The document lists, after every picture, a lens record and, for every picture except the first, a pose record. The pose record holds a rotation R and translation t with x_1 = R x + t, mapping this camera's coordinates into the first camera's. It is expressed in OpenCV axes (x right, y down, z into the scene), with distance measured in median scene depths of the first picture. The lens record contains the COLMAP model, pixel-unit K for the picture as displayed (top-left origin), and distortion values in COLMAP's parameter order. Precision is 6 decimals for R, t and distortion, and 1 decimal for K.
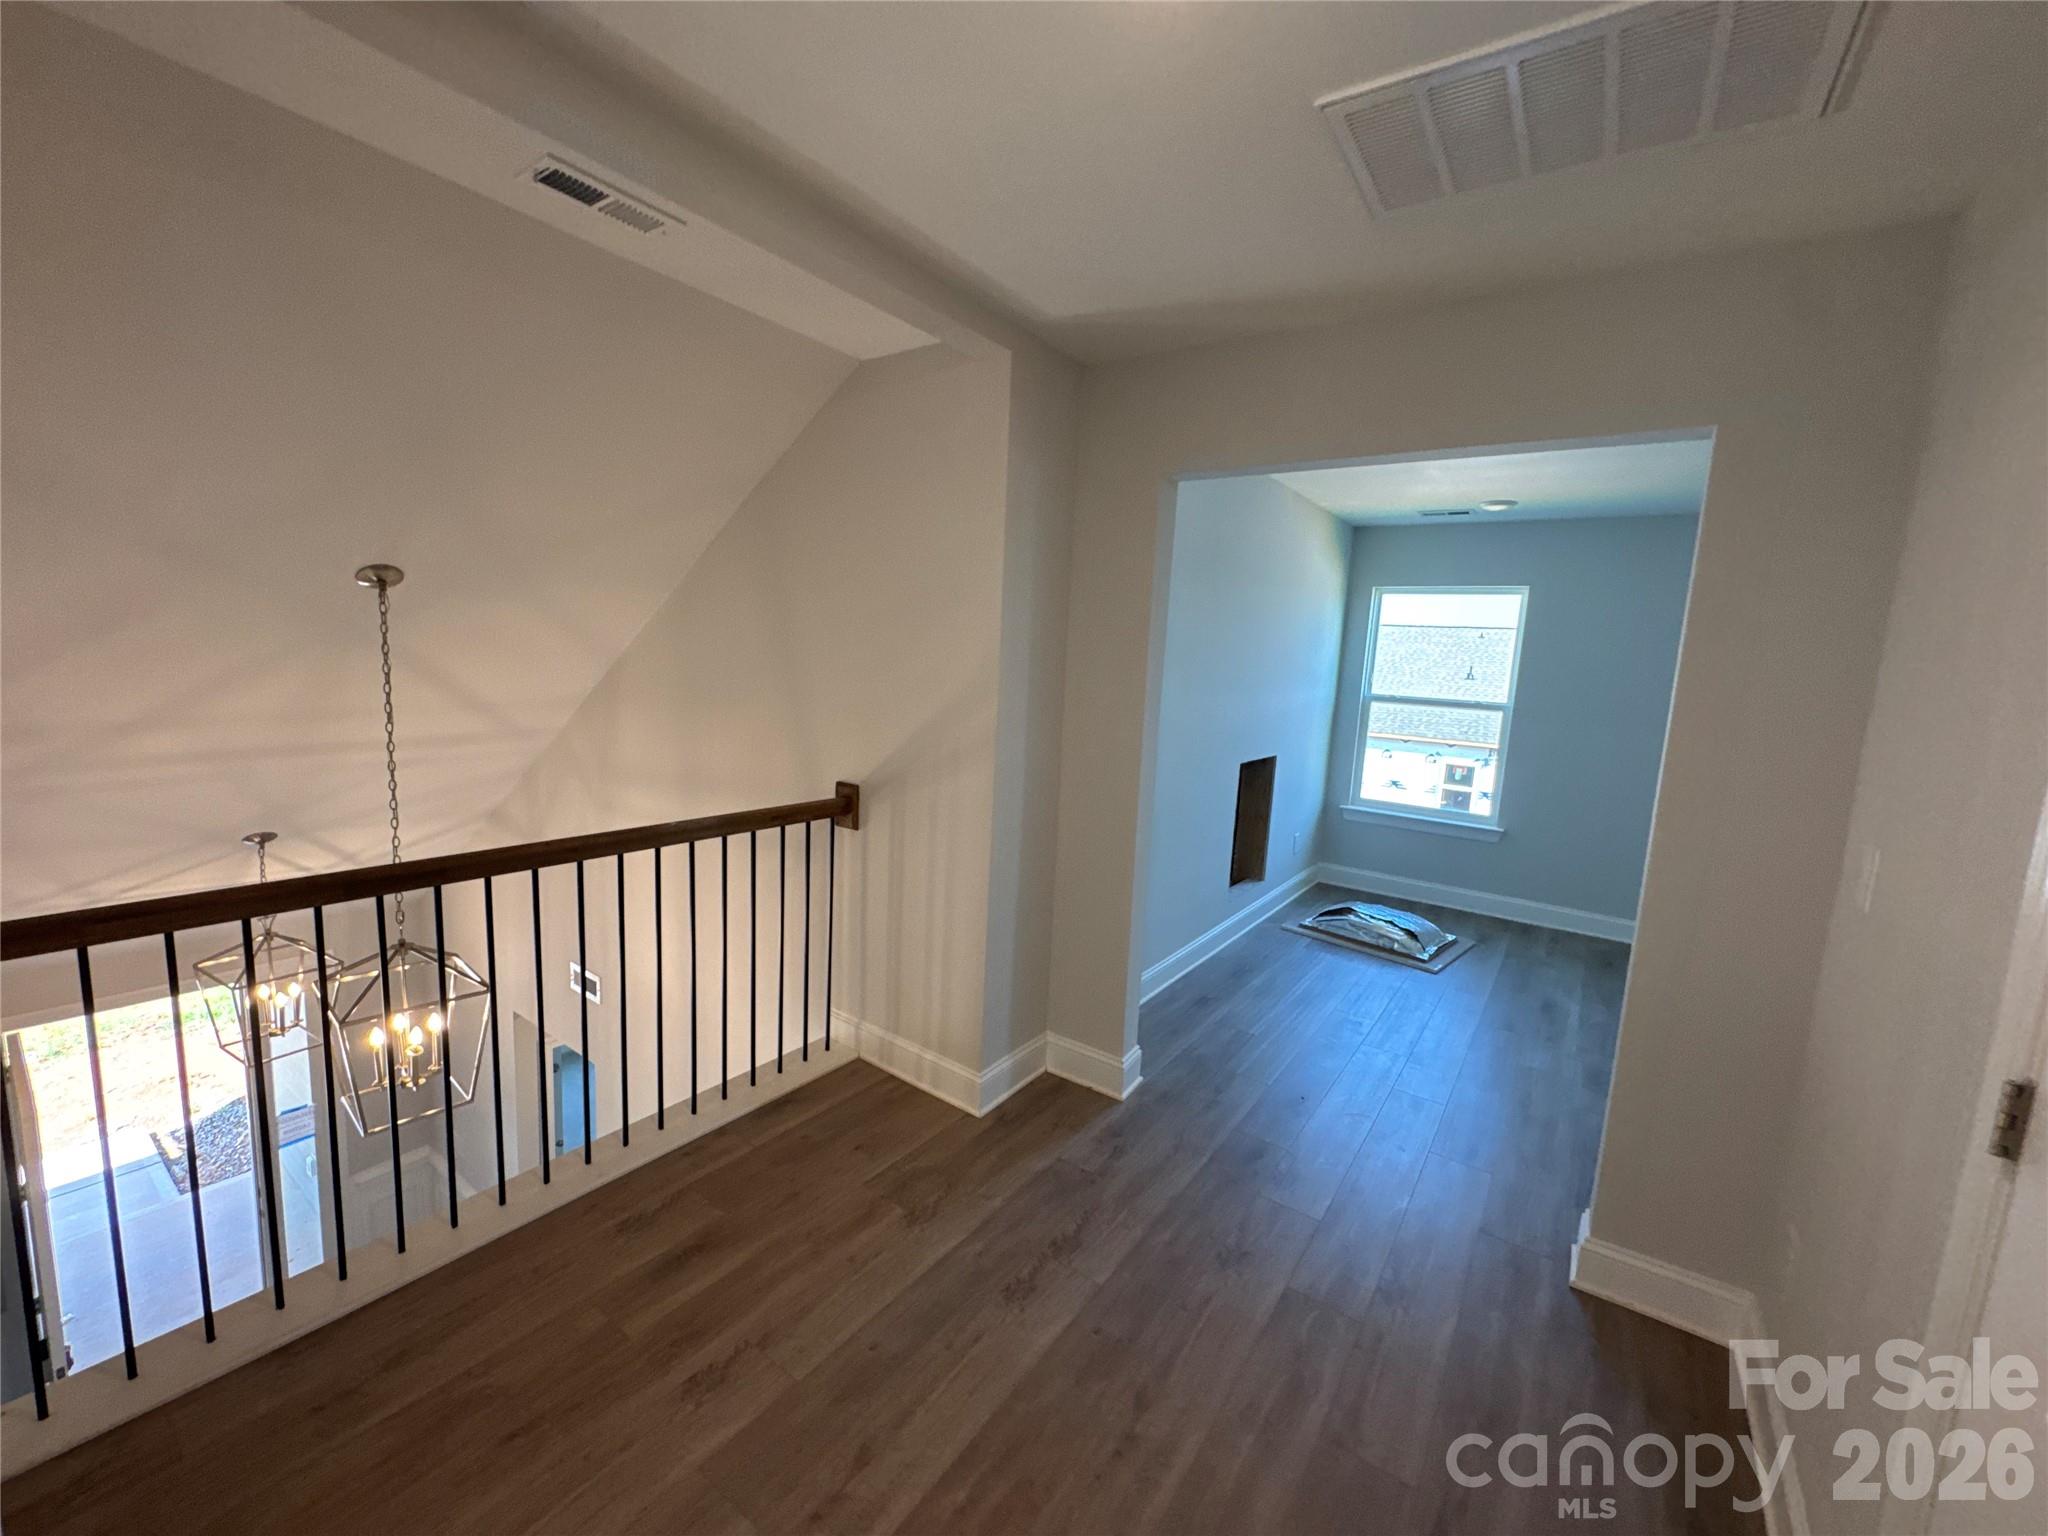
lens RADIAL K [[817.6, 0, 1024.9], [0, 817.6, 768.0], [0, 0, 1]] dist [-0.002238, 0.000219]
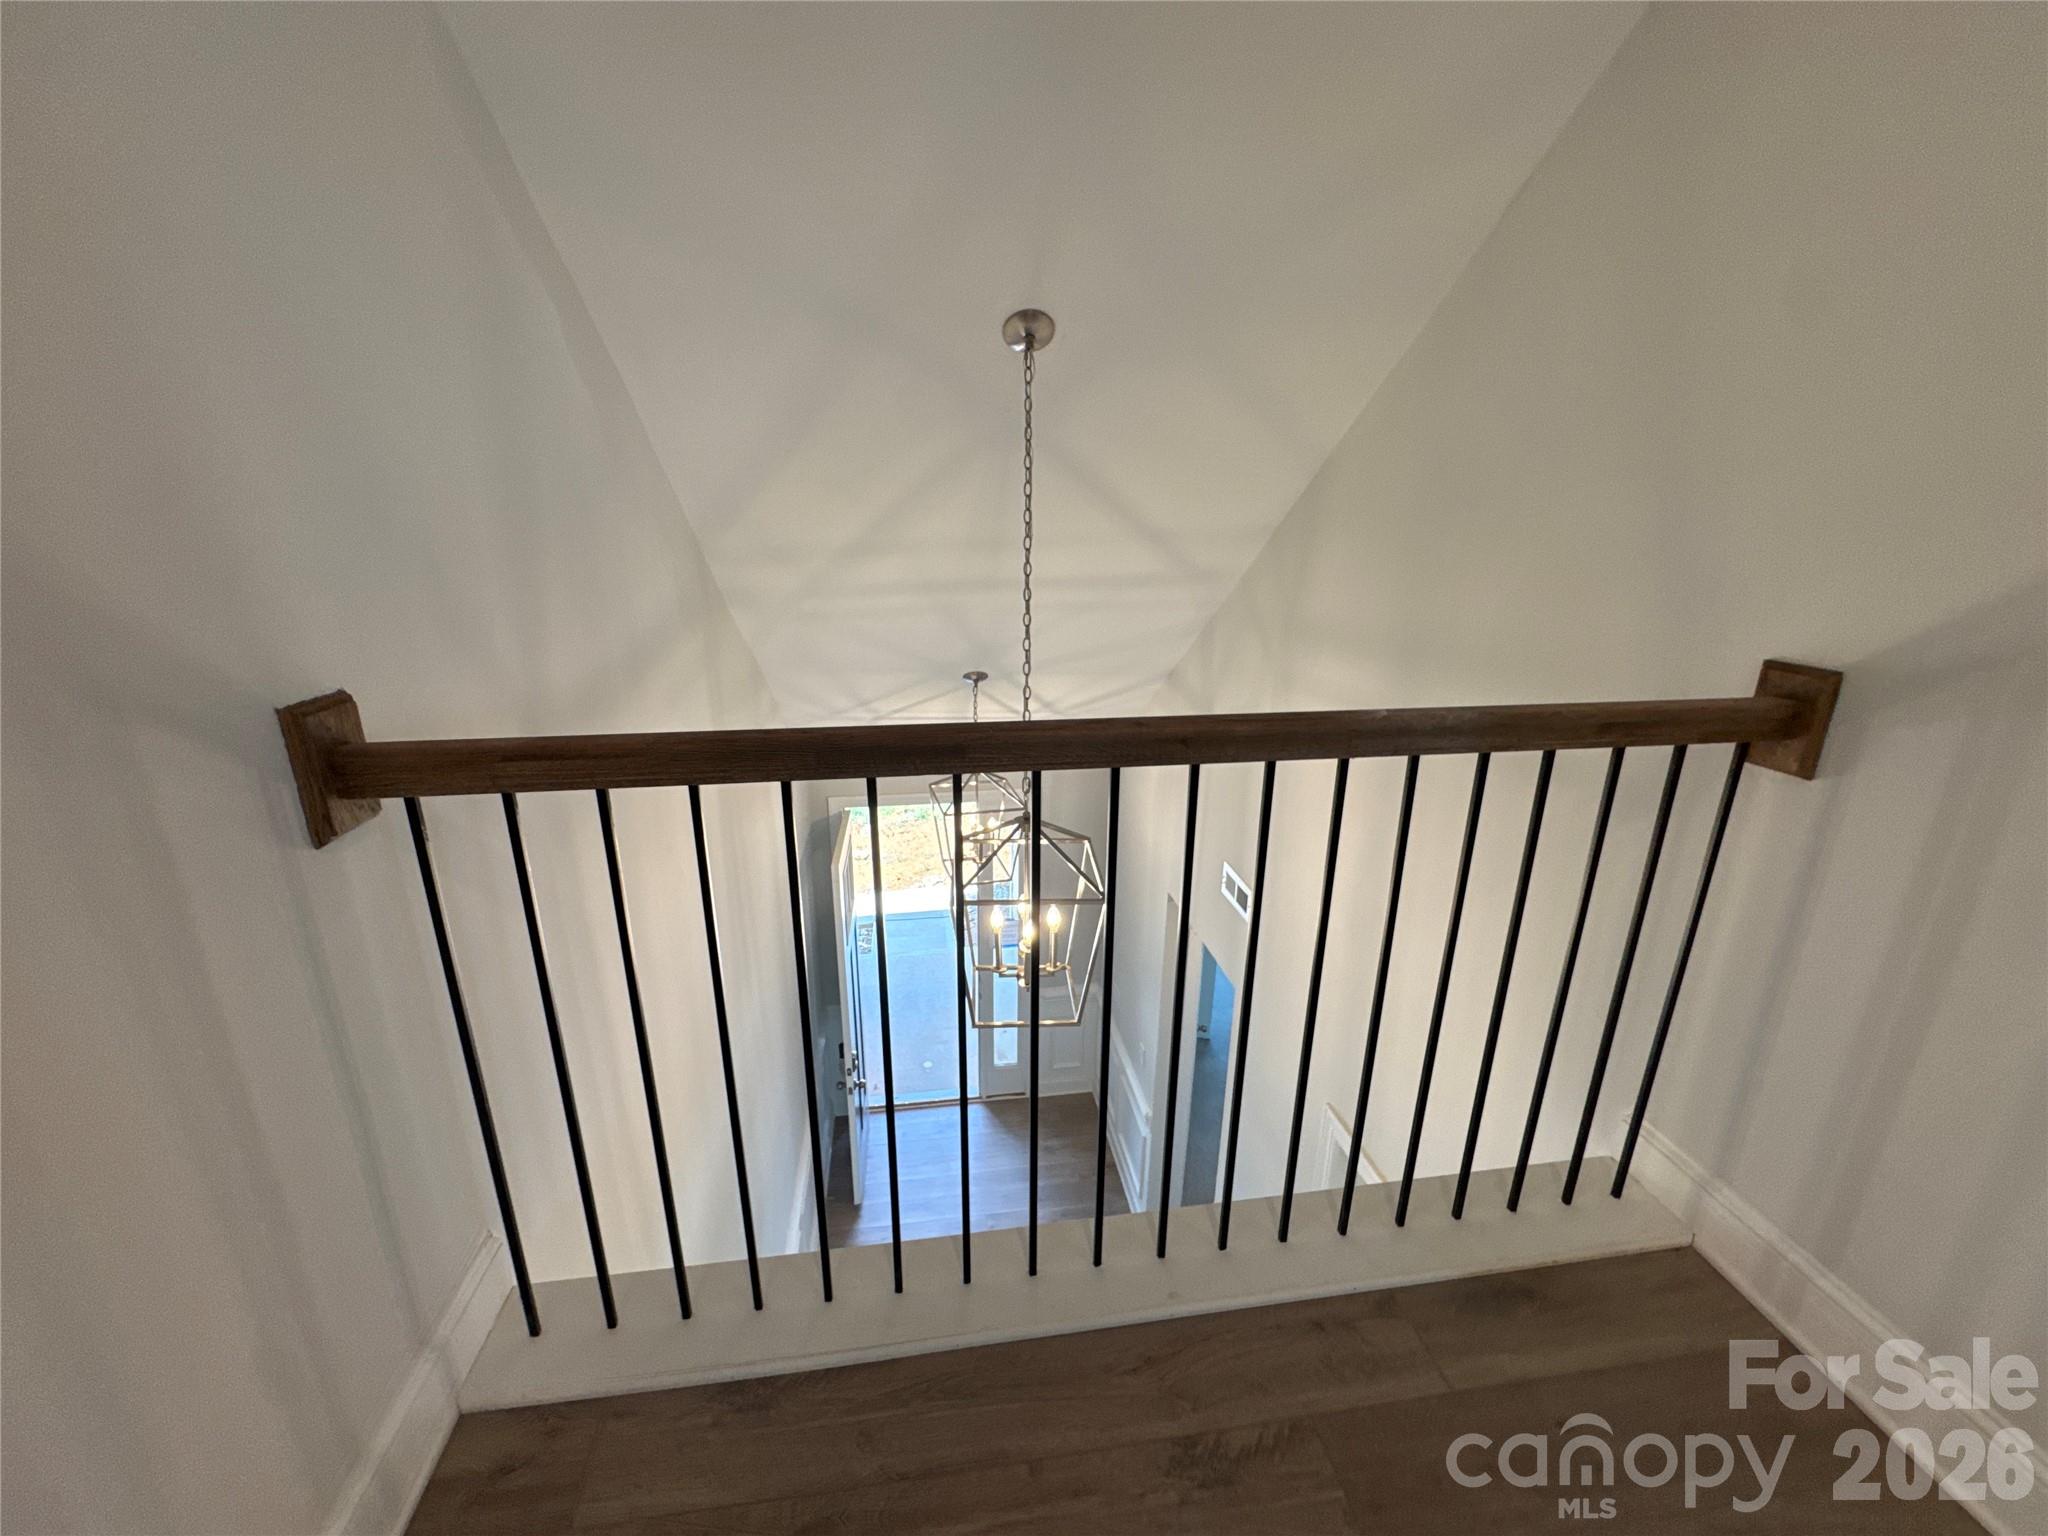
lens RADIAL K [[817.6, 0, 1023.1], [0, 817.6, 765.6], [0, 0, 1]] dist [-0.002238, 0.000219]
pose [[0.689982, 0.167182, -0.704254, -0.192100], [-0.068654, 0.983690, 0.166254, 0.027262], [0.720563, -0.066362, 0.690207, 0.426498]]
